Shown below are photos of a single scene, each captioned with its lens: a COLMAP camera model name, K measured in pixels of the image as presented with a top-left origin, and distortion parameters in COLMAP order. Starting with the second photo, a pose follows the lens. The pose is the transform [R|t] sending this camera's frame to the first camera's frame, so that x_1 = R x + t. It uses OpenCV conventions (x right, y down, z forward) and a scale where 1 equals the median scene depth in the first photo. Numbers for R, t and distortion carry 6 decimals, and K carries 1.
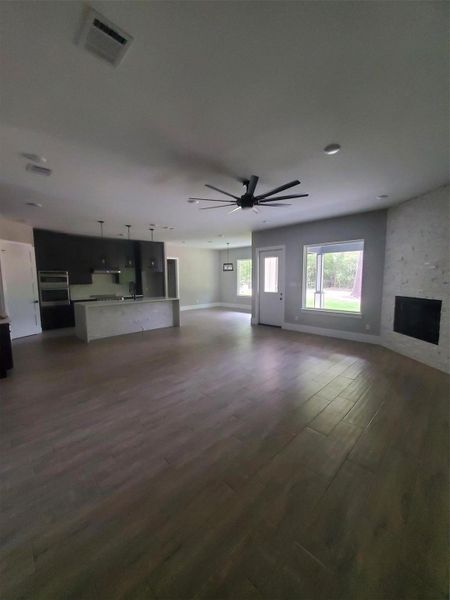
lens RADIAL K [[238.1, 0, 224.7], [0, 238.1, 300.9], [0, 0, 1]] dist [-0.002086, -0.000285]
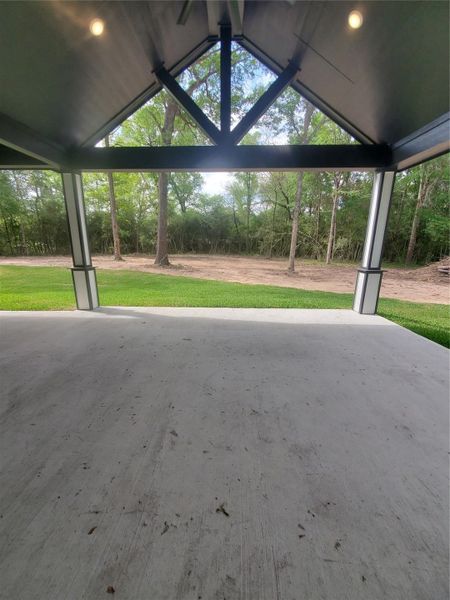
lens RADIAL K [[238.1, 0, 223.7], [0, 238.1, 301.7], [0, 0, 1]] dist [-0.002086, -0.000285]
pose [[0.726034, -0.150788, 0.670923, 0.085833], [0.050274, 0.984691, 0.166902, -0.009779], [-0.685819, -0.087447, 0.722499, 0.155056]]
